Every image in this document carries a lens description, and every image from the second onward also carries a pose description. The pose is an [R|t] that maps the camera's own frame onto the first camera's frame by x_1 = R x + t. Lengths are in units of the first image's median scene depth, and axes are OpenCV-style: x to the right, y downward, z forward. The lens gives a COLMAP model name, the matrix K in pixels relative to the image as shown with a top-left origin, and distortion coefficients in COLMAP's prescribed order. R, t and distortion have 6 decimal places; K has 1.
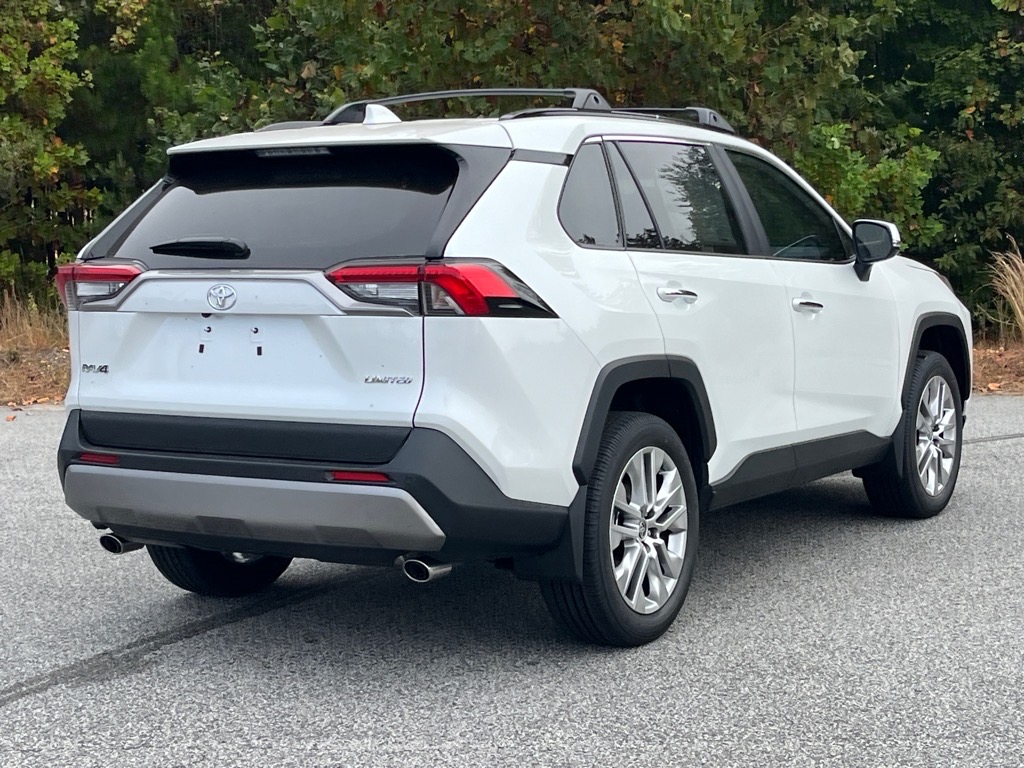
lens RADIAL K [[1862.0, 0, 513.0], [0, 1862.0, 386.7], [0, 0, 1]] dist [0.166628, 0.000000]
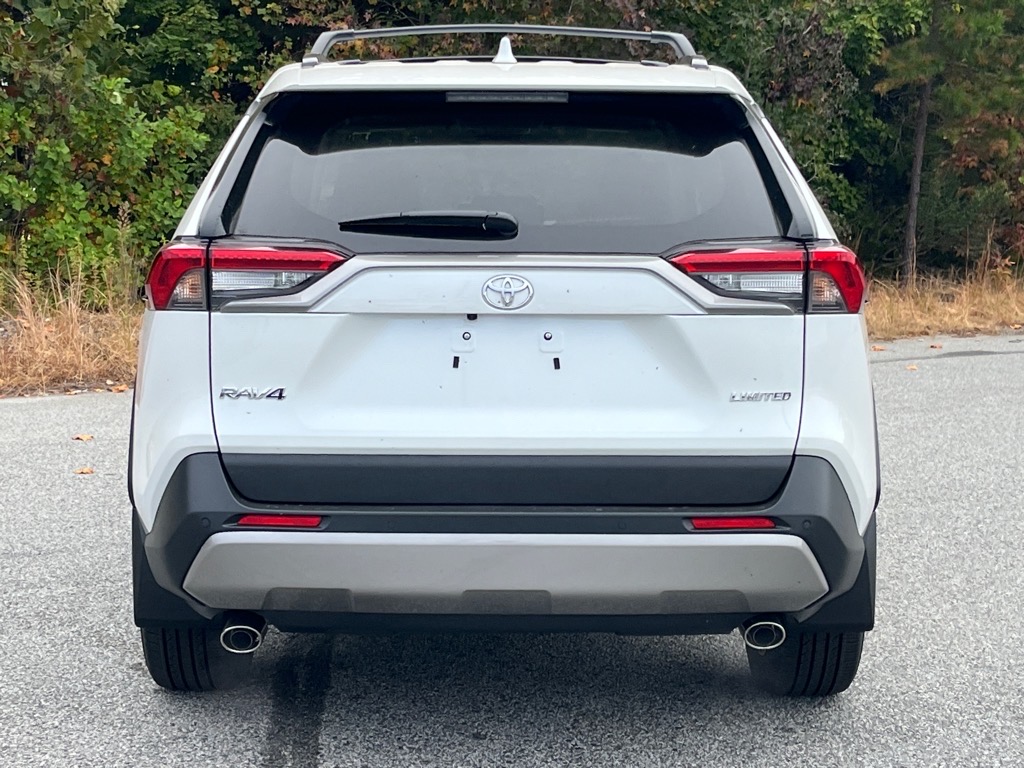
lens RADIAL K [[1942.1, 0, 512.0], [0, 1942.1, 382.8], [0, 0, 1]] dist [0.026386, 0.000000]
pose [[0.855568, -0.035924, 0.516443, -0.538732], [0.028205, 0.999342, 0.022788, -0.028885], [-0.516922, -0.004930, 0.856018, 0.335002]]
